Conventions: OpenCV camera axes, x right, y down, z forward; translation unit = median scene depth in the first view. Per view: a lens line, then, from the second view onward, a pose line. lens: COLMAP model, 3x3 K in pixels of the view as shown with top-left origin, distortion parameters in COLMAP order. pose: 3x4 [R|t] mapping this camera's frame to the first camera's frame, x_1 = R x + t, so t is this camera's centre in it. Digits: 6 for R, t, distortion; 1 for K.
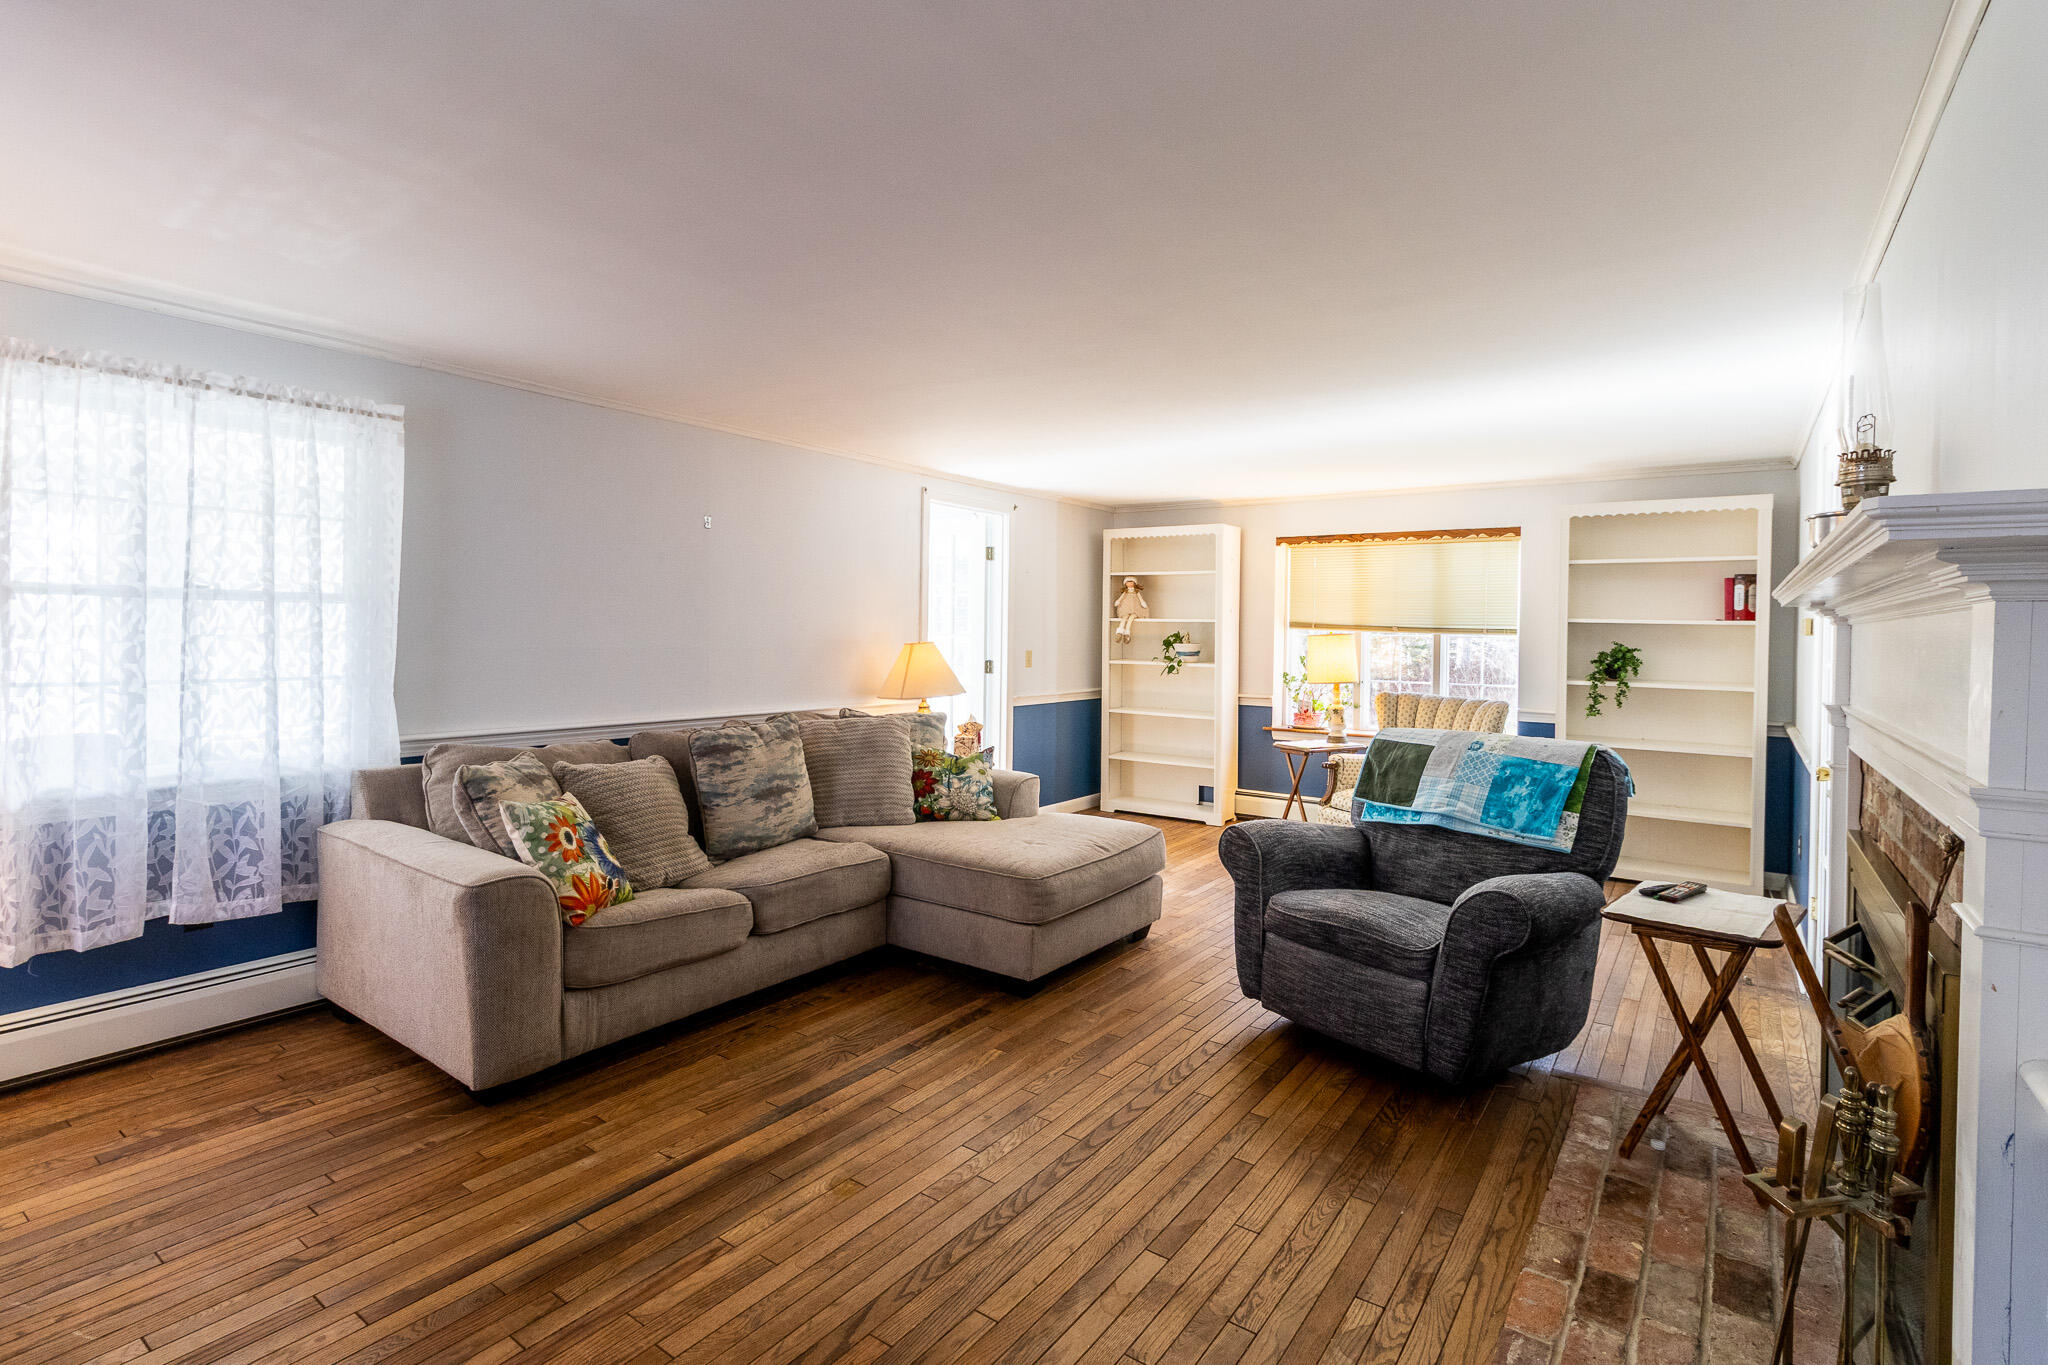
lens RADIAL K [[973.1, 0, 1011.0], [0, 973.1, 647.4], [0, 0, 1]] dist [0.001134, -0.000113]
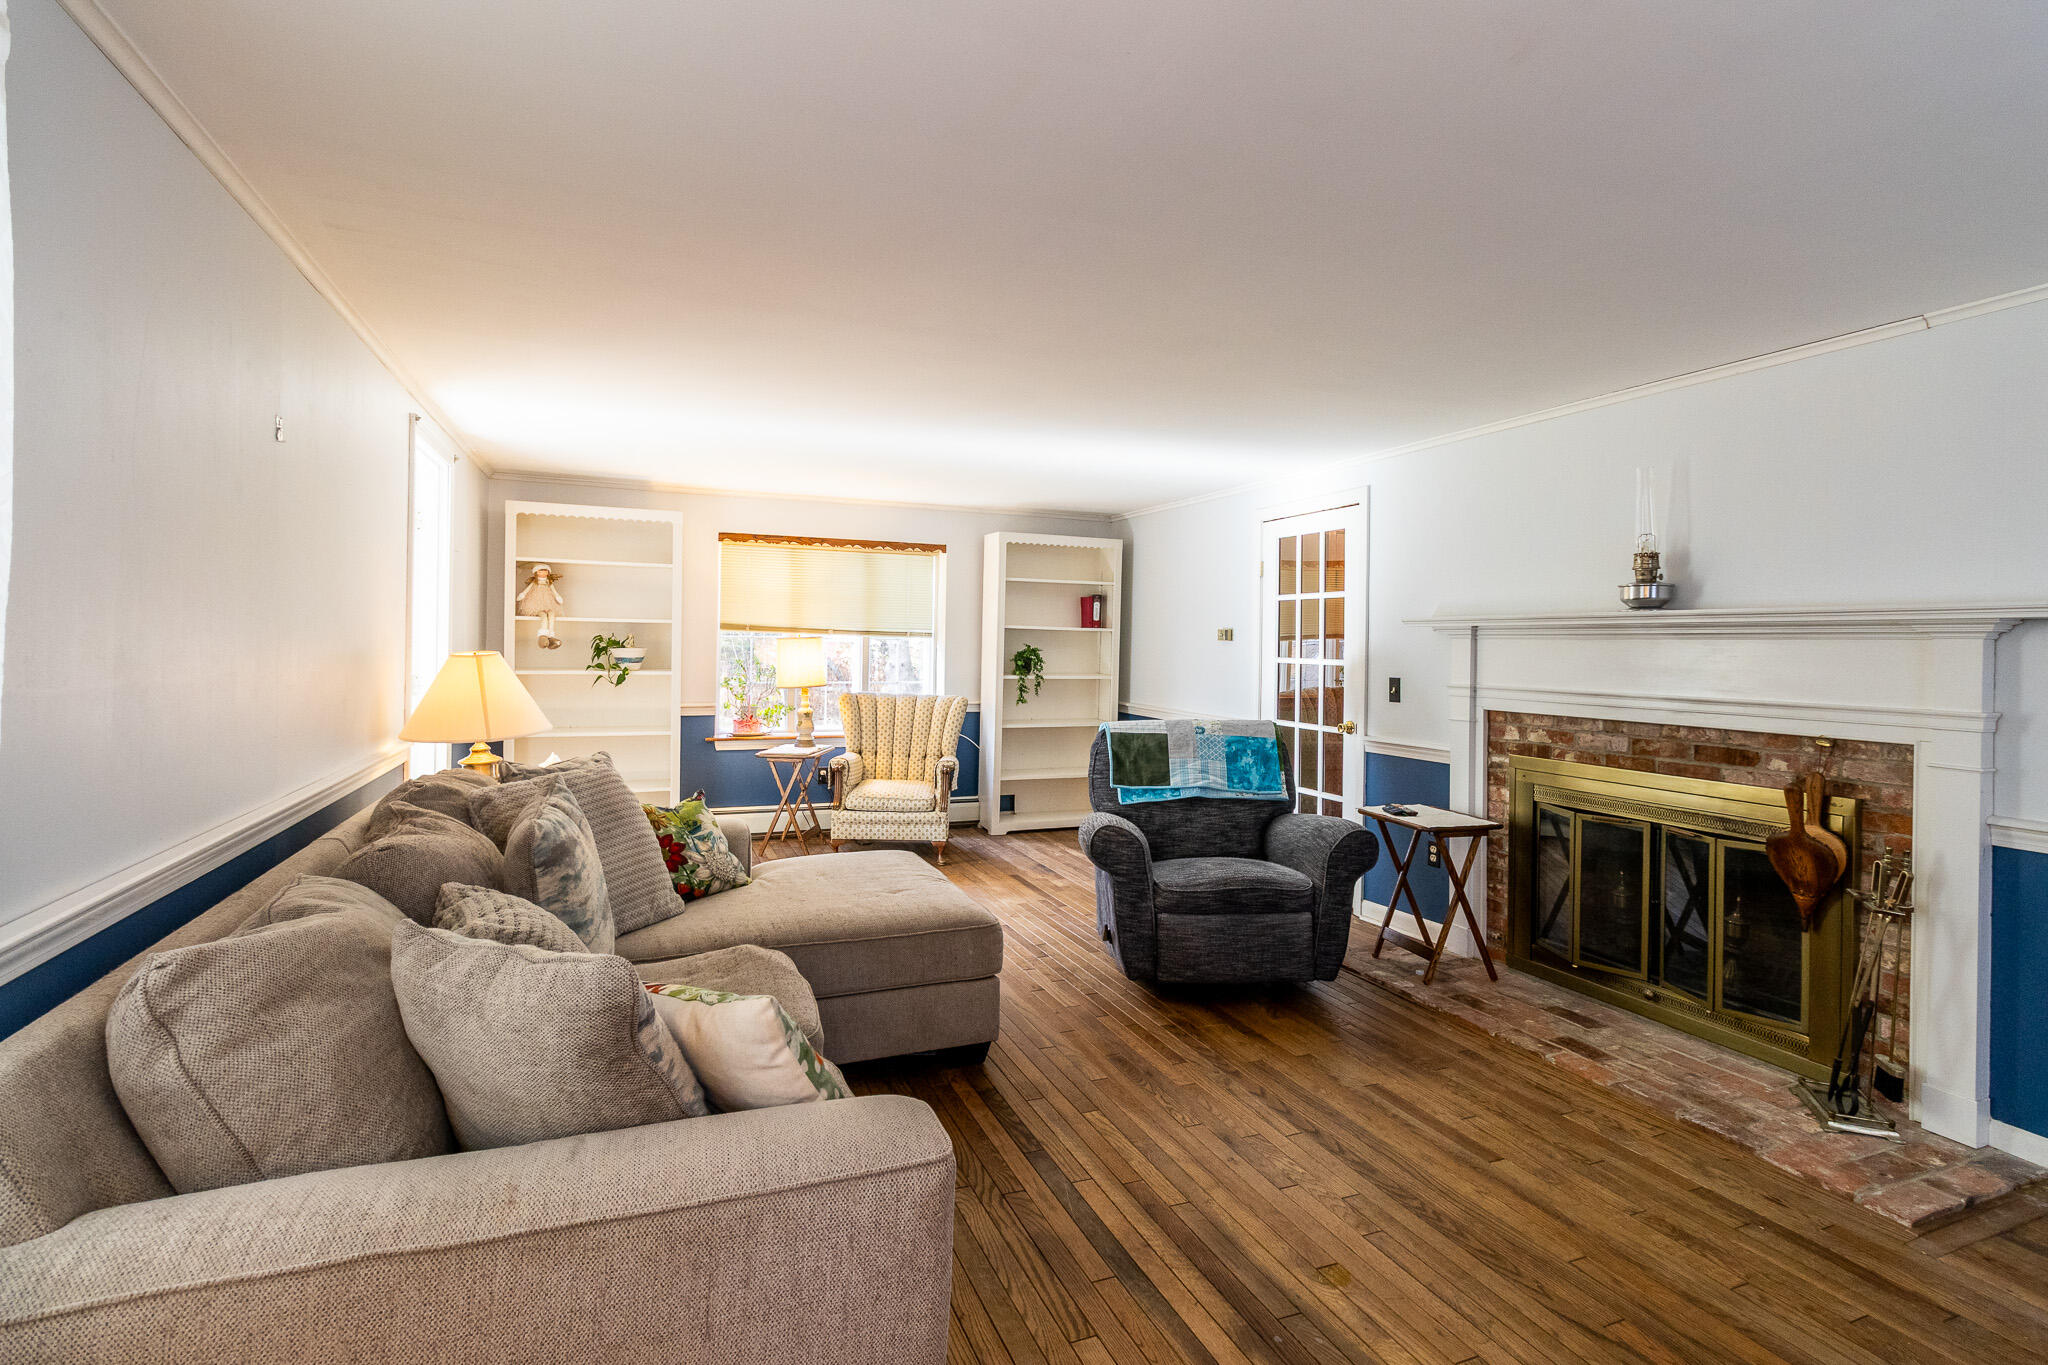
lens RADIAL K [[973.1, 0, 1022.8], [0, 973.1, 662.3], [0, 0, 1]] dist [0.001134, -0.000113]
pose [[0.529436, -0.024233, 0.848003, -0.684444], [0.006659, 0.999680, 0.024410, -0.019057], [-0.848324, -0.007277, 0.529428, 0.500510]]
